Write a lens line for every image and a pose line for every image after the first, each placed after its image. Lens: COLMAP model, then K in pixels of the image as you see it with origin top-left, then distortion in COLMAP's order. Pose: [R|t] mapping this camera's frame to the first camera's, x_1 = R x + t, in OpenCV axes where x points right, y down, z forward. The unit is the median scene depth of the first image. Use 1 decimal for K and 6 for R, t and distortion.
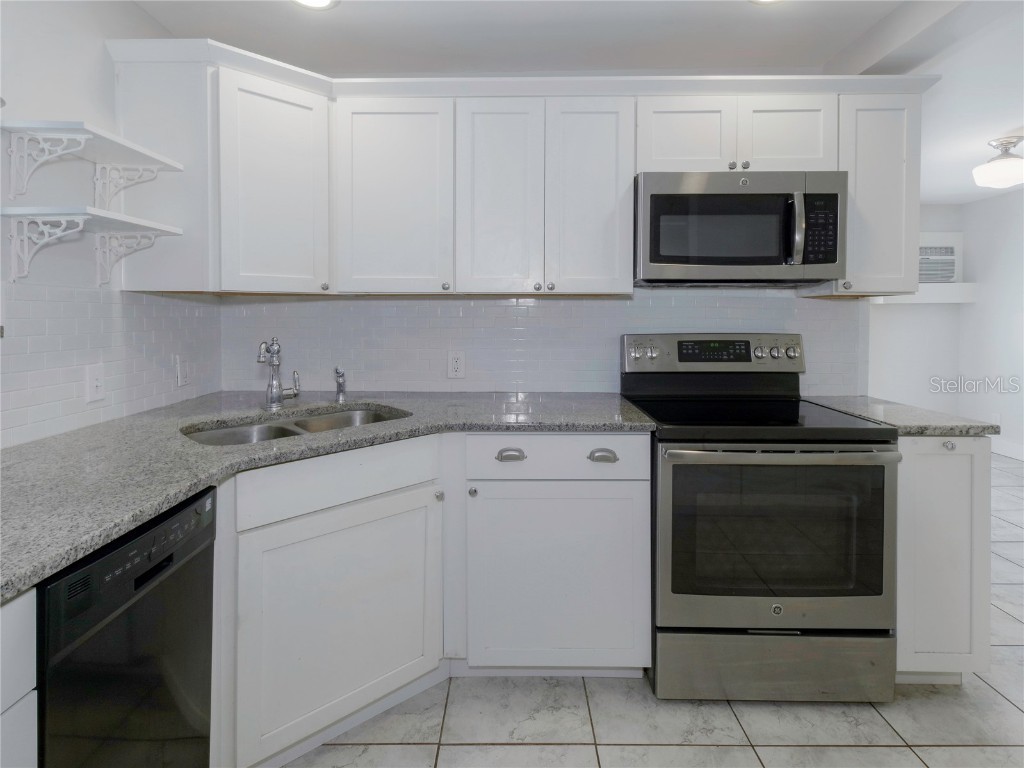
lens RADIAL K [[445.5, 0, 512.3], [0, 445.5, 316.2], [0, 0, 1]] dist [0.002983, 0.000245]
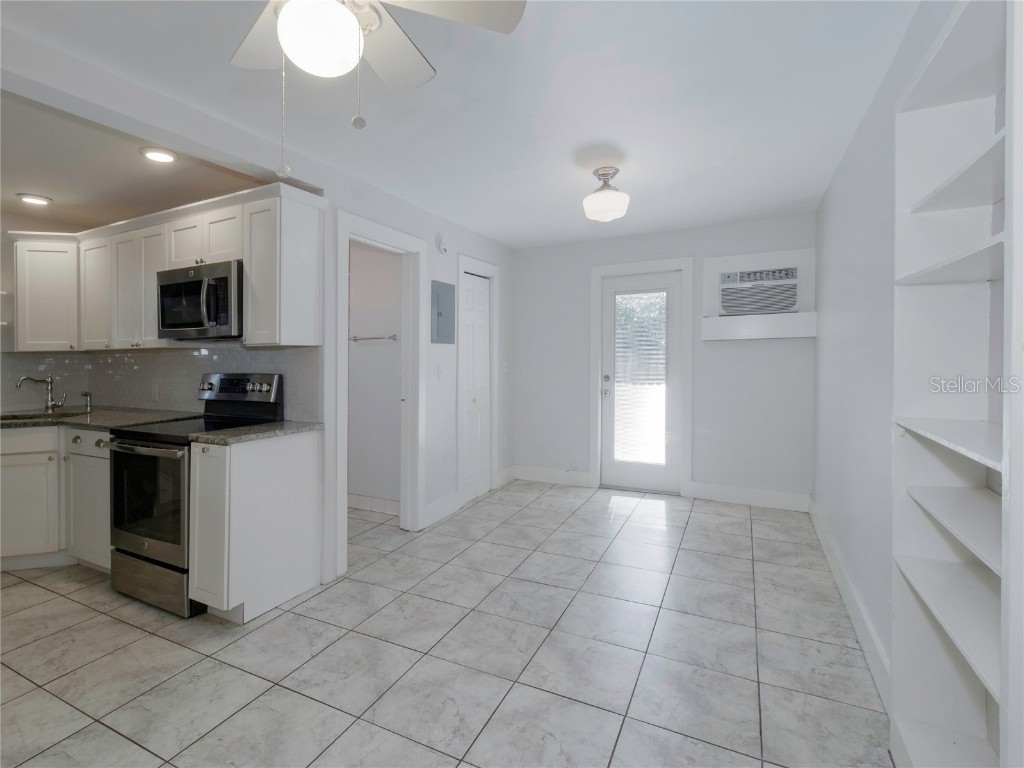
lens RADIAL K [[482.7, 0, 509.2], [0, 482.7, 342.3], [0, 0, 1]] dist [-0.000265, -0.000465]
pose [[0.902226, -0.023807, -0.430606, 2.176250], [0.013285, 0.999536, -0.027427, -0.007293], [0.431059, 0.019025, 0.902123, -0.015119]]
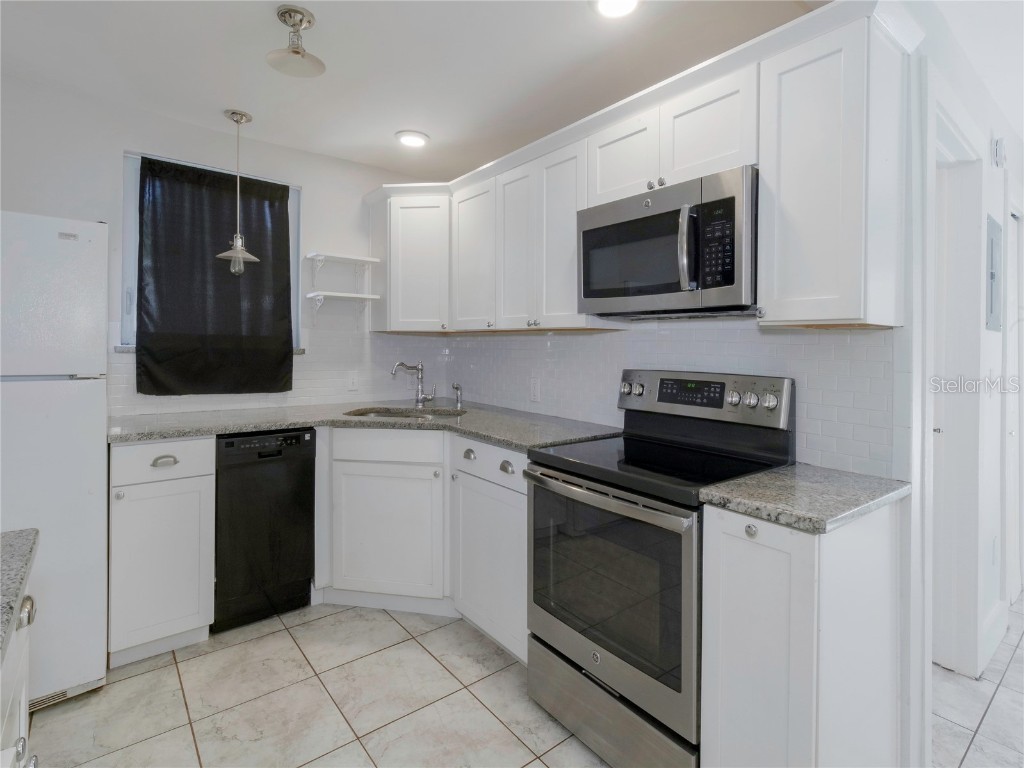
lens RADIAL K [[526.0, 0, 564.1], [0, 526.0, 345.6], [0, 0, 1]] dist [0.002717, 0.000137]
pose [[0.667382, 0.008256, -0.744669, 1.178916], [-0.016976, 0.999847, -0.004129, -0.003833], [0.744522, 0.015397, 0.667421, 0.159481]]
